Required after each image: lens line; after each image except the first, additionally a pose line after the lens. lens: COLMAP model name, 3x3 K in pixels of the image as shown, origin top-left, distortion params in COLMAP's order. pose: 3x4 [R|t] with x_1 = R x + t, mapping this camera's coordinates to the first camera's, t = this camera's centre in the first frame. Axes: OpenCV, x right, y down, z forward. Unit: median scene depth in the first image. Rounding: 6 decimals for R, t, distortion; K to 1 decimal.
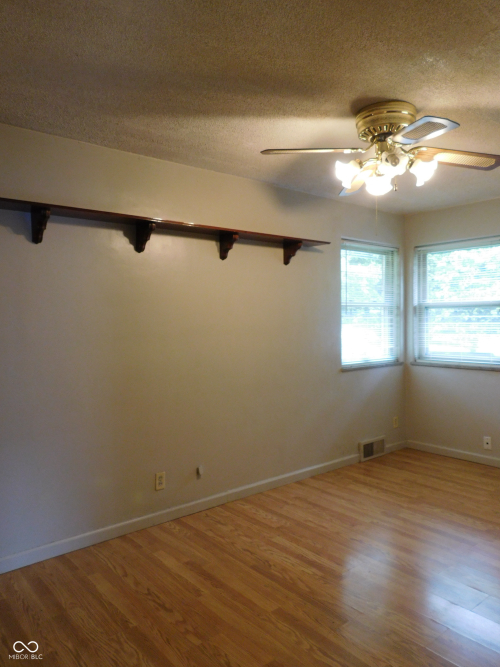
lens RADIAL K [[494.6, 0, 249.9], [0, 494.6, 334.2], [0, 0, 1]] dist [-0.000443, 0.004930]
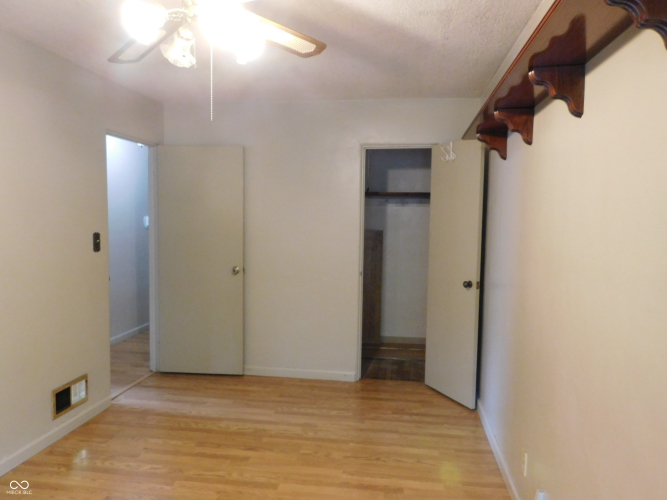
lens RADIAL K [[494.6, 0, 333.1], [0, 494.6, 250.5], [0, 0, 1]] dist [-0.000443, 0.004930]
pose [[-0.743723, 0.046048, -0.666900, 0.677753], [-0.031742, 0.994067, 0.104036, -0.102235], [0.667734, 0.098543, -0.737848, 1.834982]]
